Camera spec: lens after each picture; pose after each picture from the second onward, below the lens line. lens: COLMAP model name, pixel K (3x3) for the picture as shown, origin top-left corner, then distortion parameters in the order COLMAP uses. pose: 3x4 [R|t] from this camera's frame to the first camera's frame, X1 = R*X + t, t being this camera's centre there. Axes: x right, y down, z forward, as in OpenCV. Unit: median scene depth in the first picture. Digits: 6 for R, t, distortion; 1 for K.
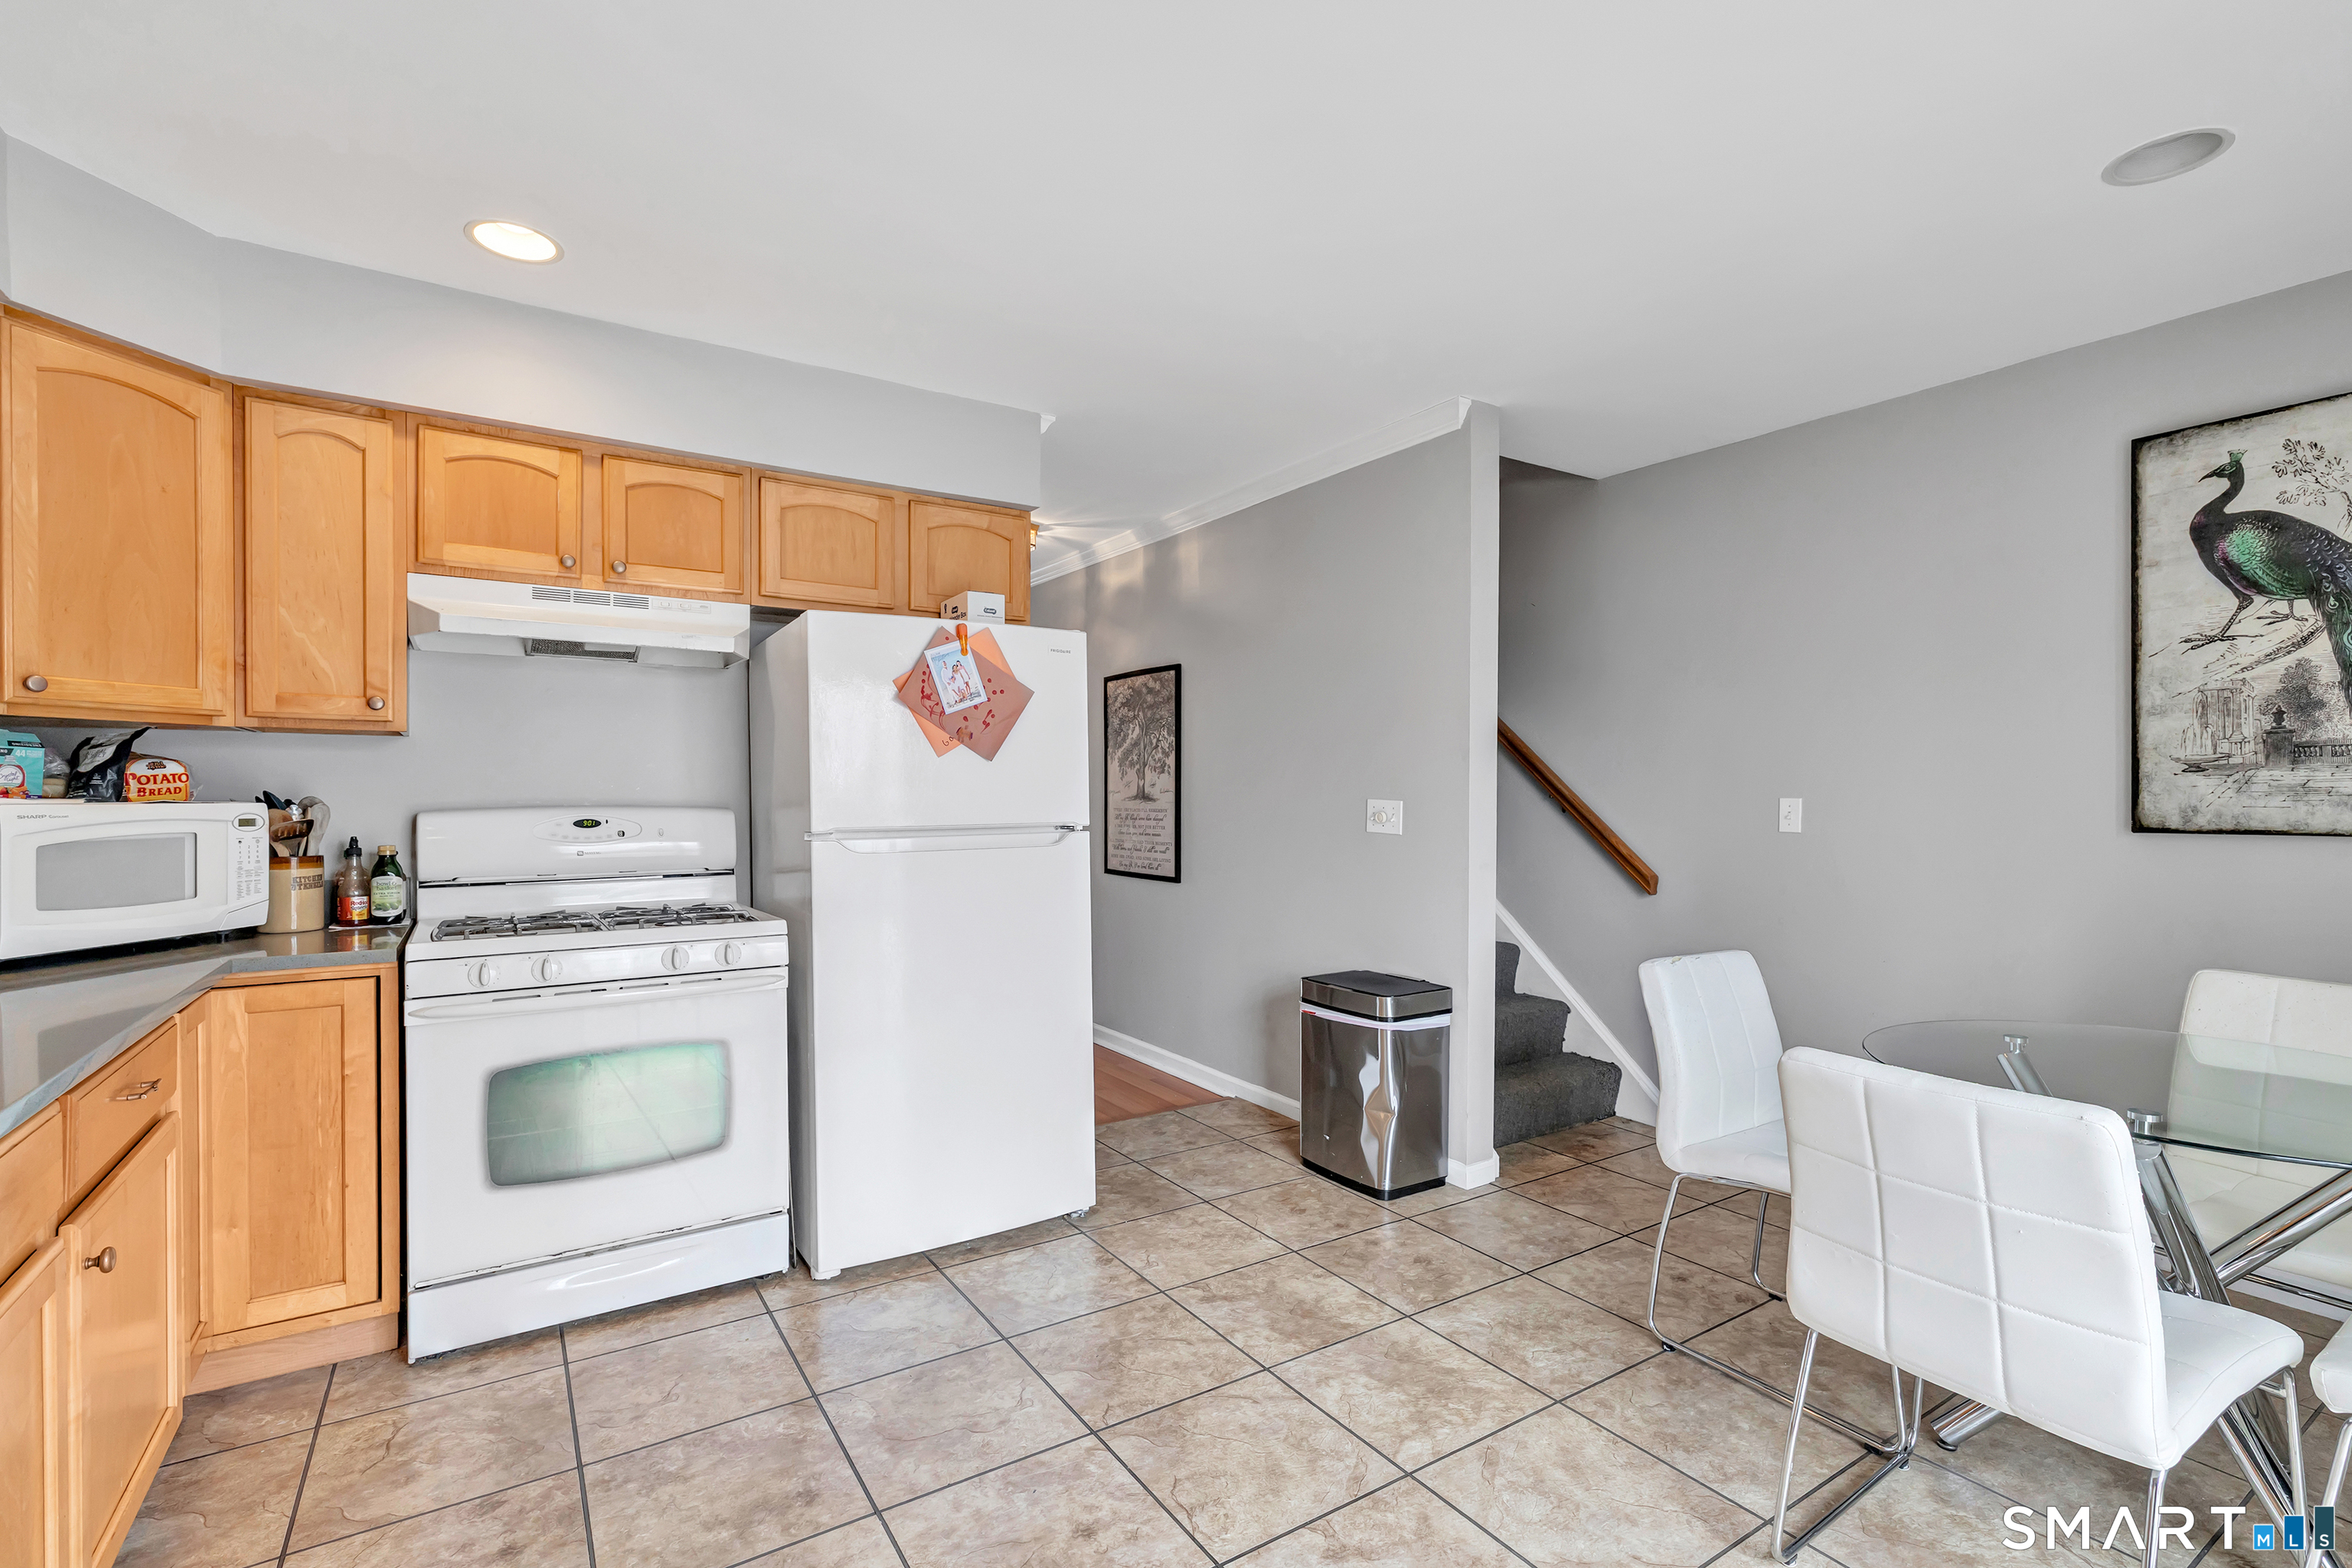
lens RADIAL K [[1051.2, 0, 1152.7], [0, 1051.2, 799.8], [0, 0, 1]] dist [-0.002741, -0.000581]
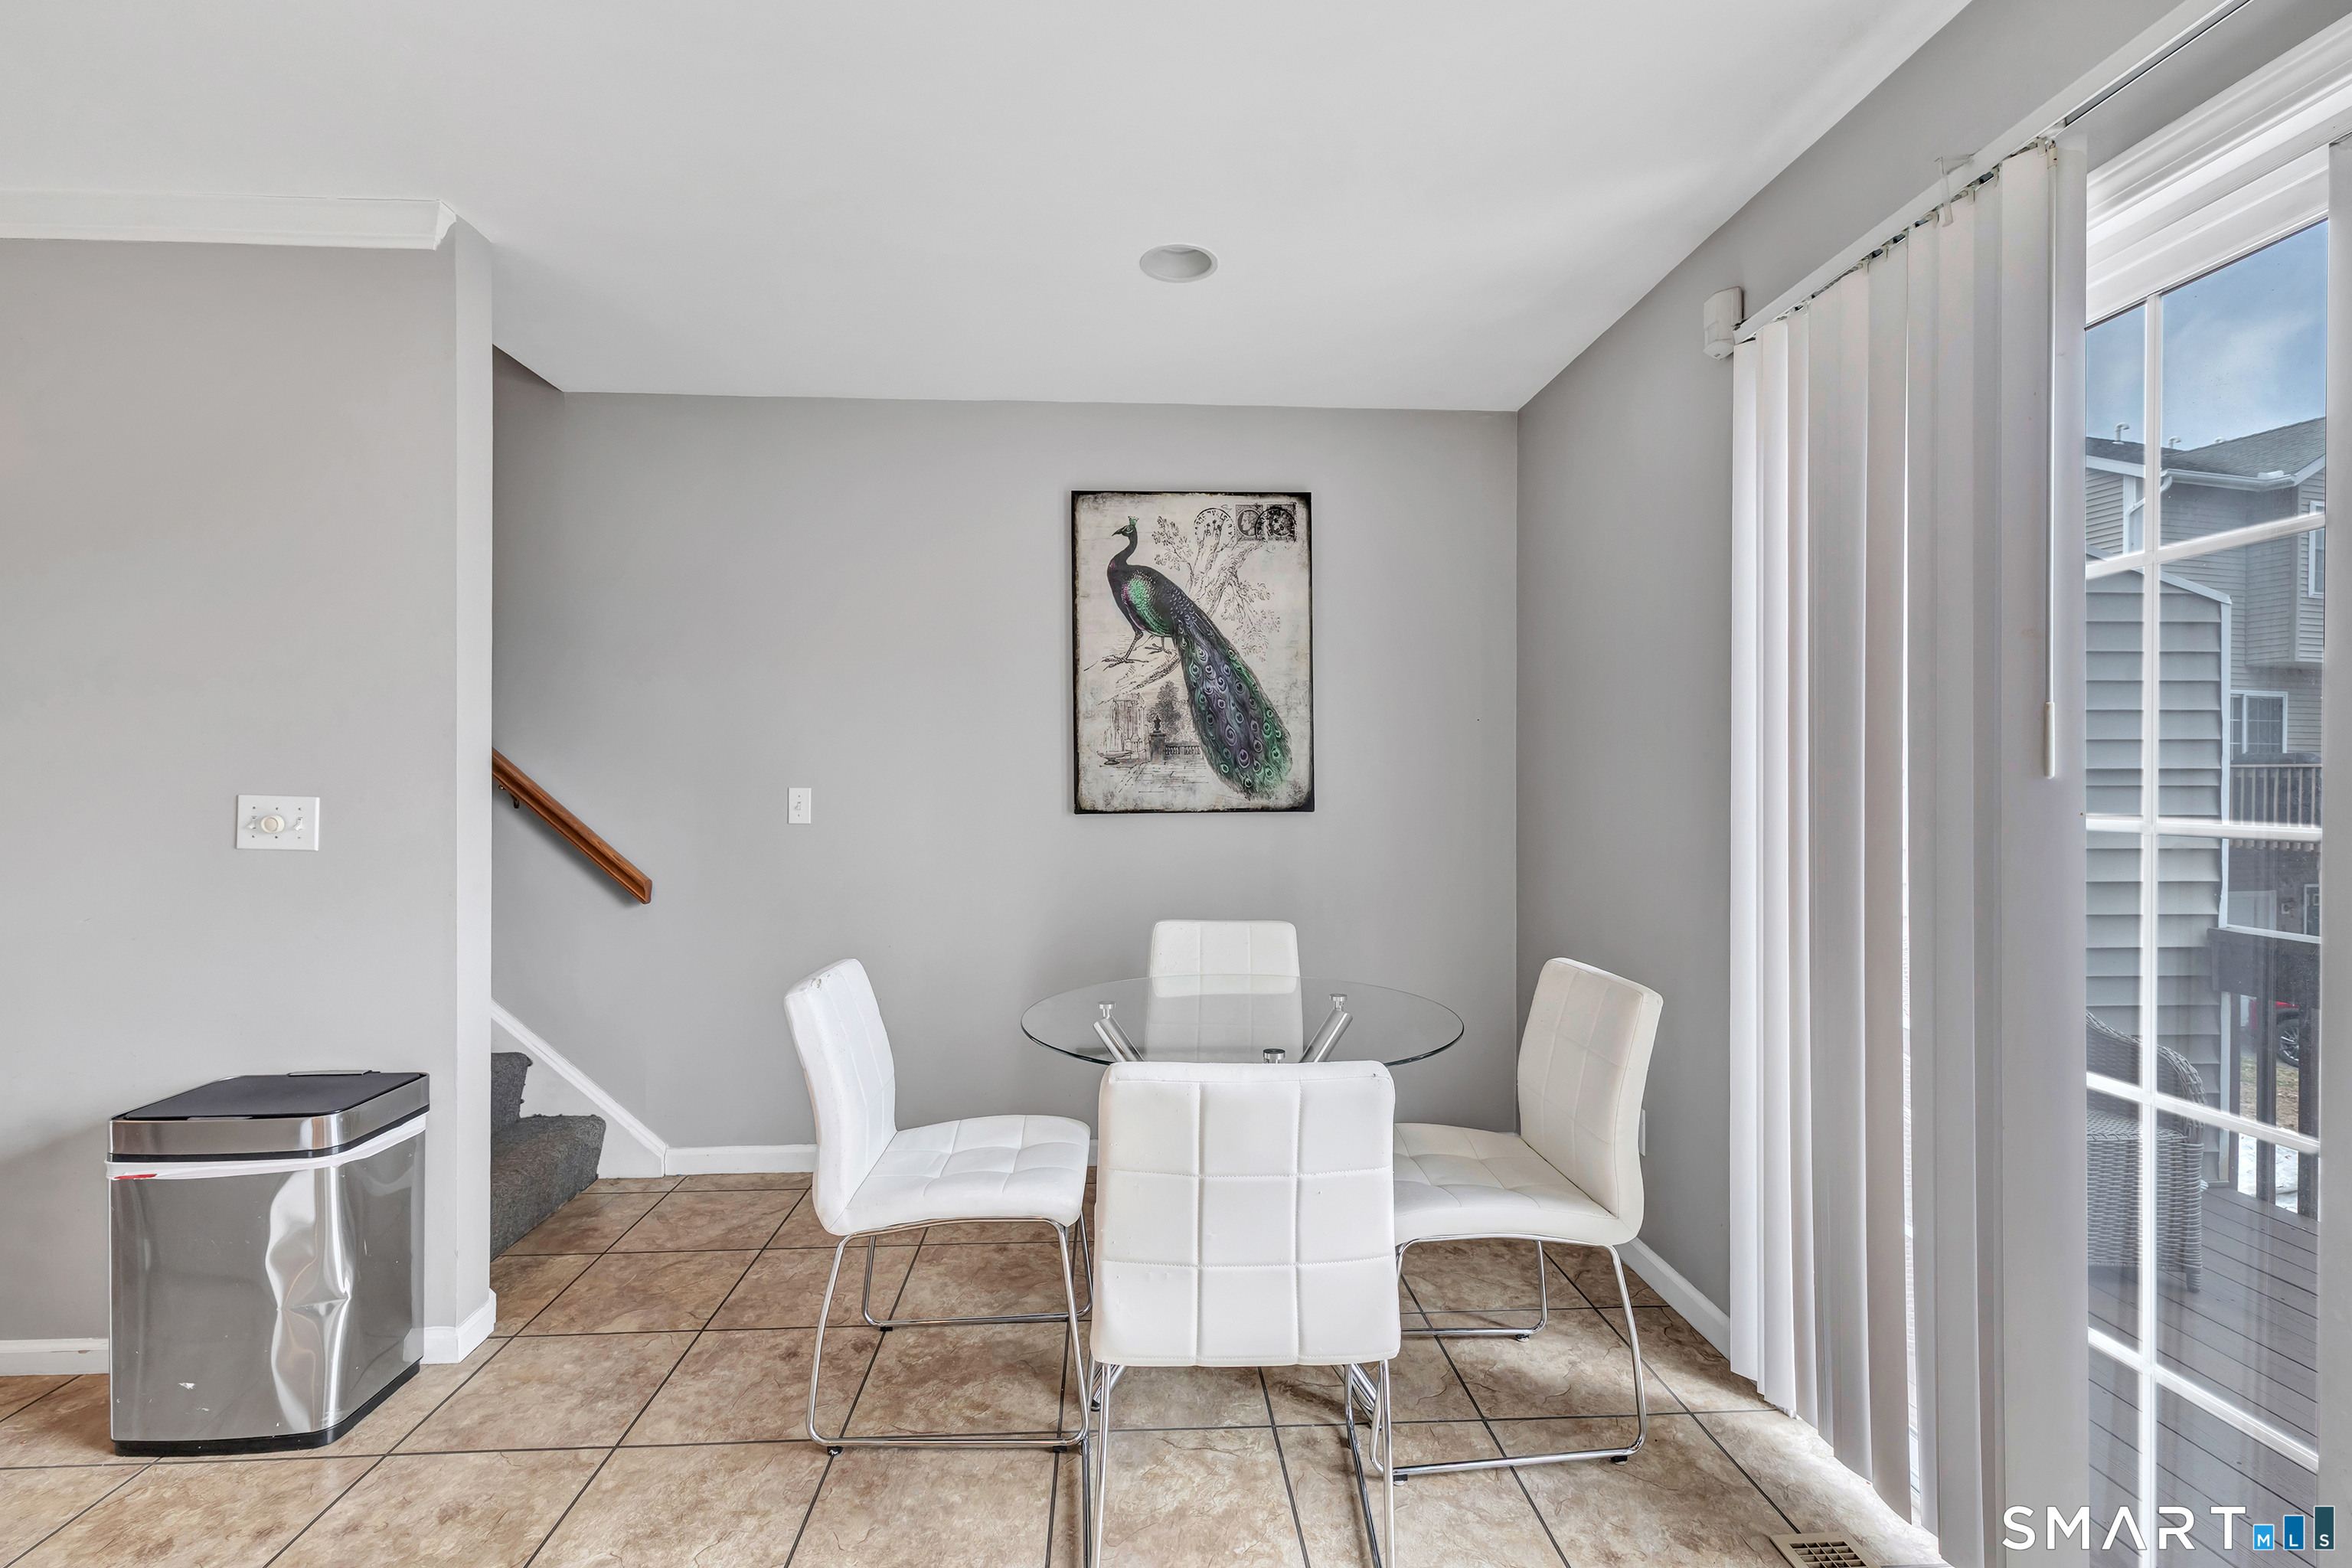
lens RADIAL K [[1078.4, 0, 1176.0], [0, 1078.4, 784.0], [0, 0, 1]] dist [-0.000748, 0.000038]
pose [[0.487282, -0.005466, 0.873228, -0.100429], [0.008997, 0.999959, 0.001239, -0.004079], [-0.873198, 0.007252, 0.487311, 0.288176]]
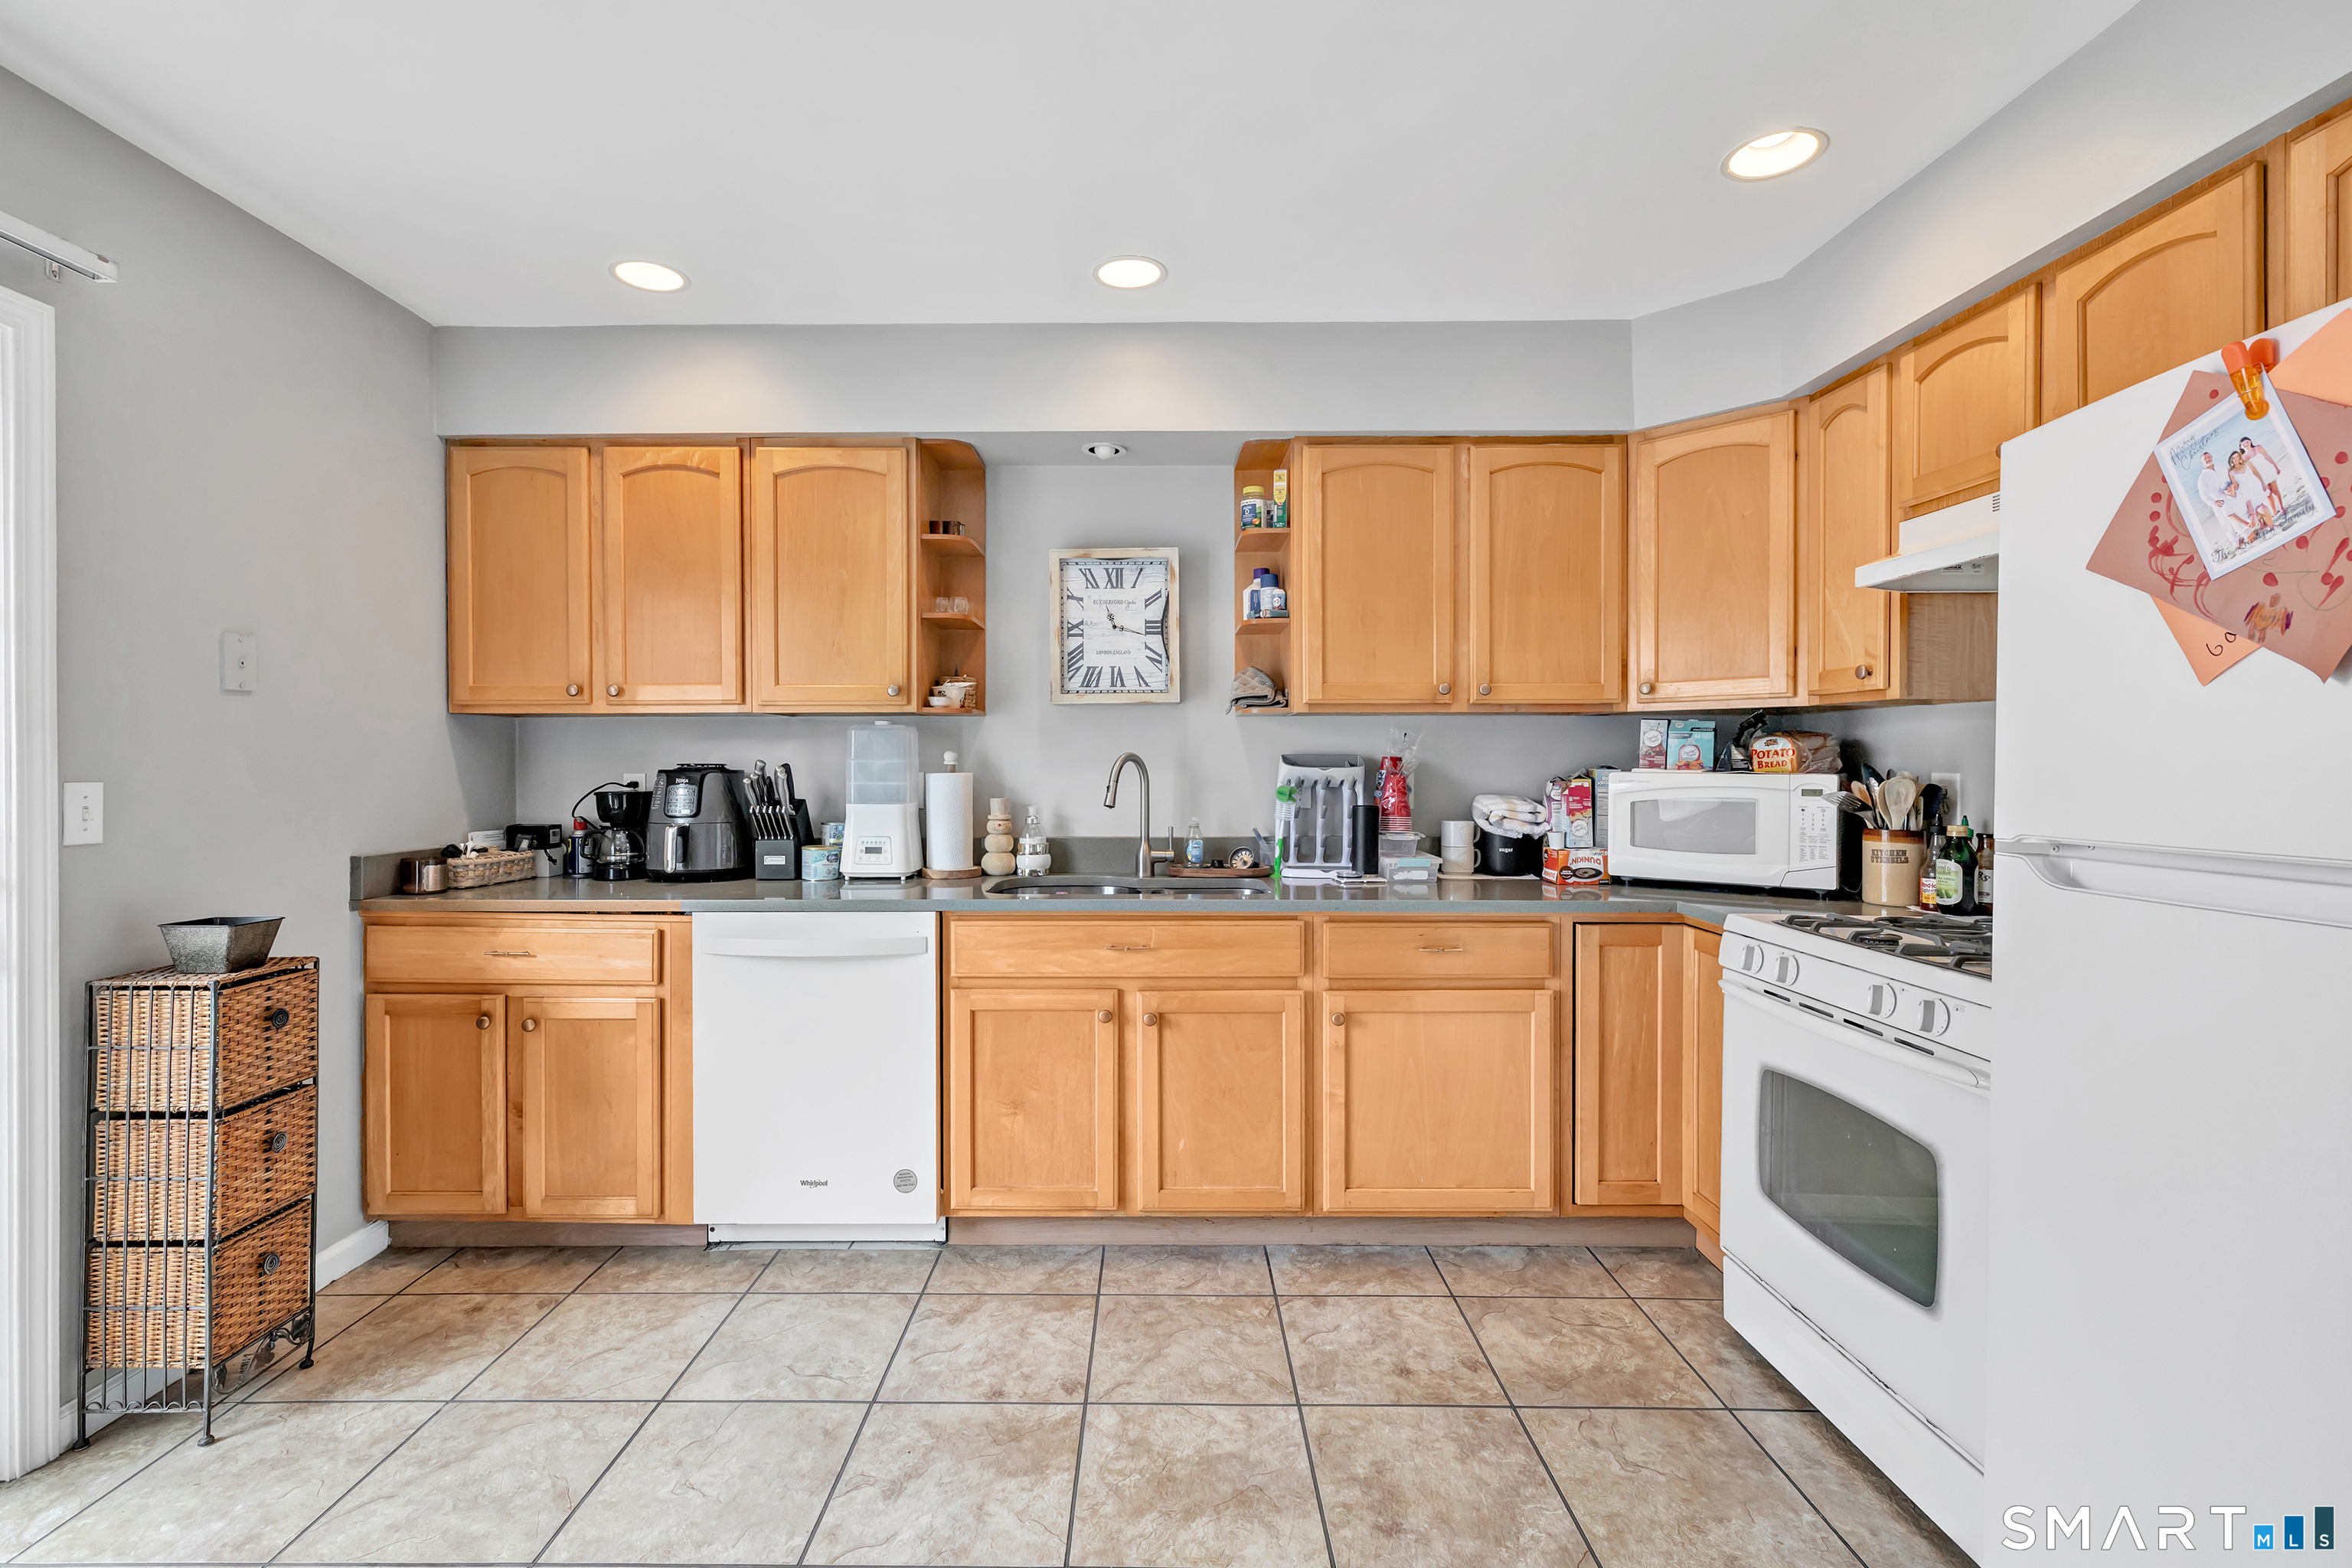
lens RADIAL K [[1056.9, 0, 1143.4], [0, 1056.9, 763.3], [0, 0, 1]] dist [-0.002512, -0.000072]
pose [[-0.545223, 0.001585, -0.838289, 1.026695], [-0.005814, 0.999967, 0.005673, -0.025986], [0.838271, 0.007967, -0.545196, 2.384629]]
